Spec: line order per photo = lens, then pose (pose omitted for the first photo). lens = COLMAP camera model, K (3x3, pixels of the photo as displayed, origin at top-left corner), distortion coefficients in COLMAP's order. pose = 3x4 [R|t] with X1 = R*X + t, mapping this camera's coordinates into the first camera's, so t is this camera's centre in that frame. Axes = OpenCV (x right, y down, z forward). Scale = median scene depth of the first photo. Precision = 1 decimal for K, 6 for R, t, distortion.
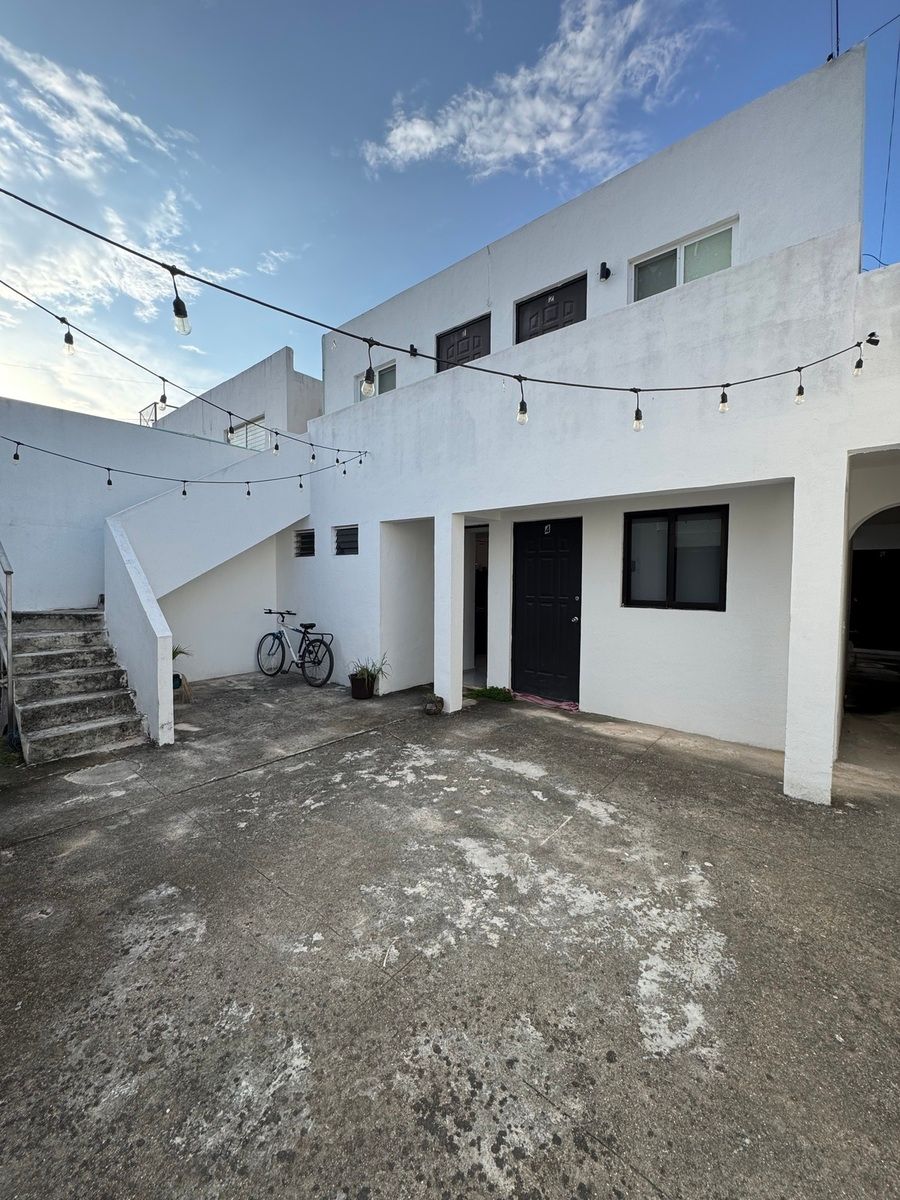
lens RADIAL K [[479.1, 0, 453.7], [0, 479.1, 598.3], [0, 0, 1]] dist [-0.002469, -0.000318]
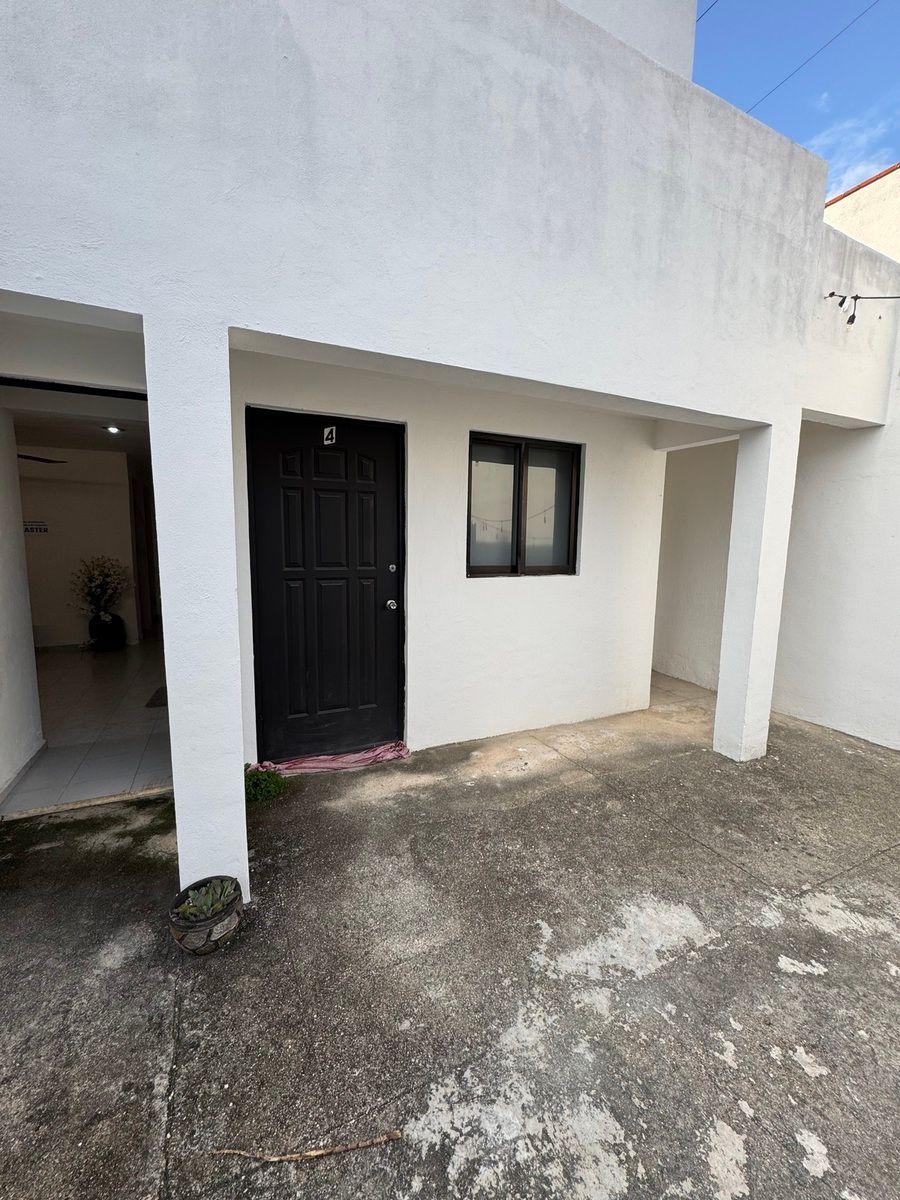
lens RADIAL K [[479.1, 0, 452.9], [0, 479.1, 598.9], [0, 0, 1]] dist [-0.002469, -0.000318]
pose [[0.421480, -0.114668, 0.899559, -0.300491], [0.027690, 0.993138, 0.113622, -0.034078], [-0.906415, -0.022980, 0.421763, 0.874030]]
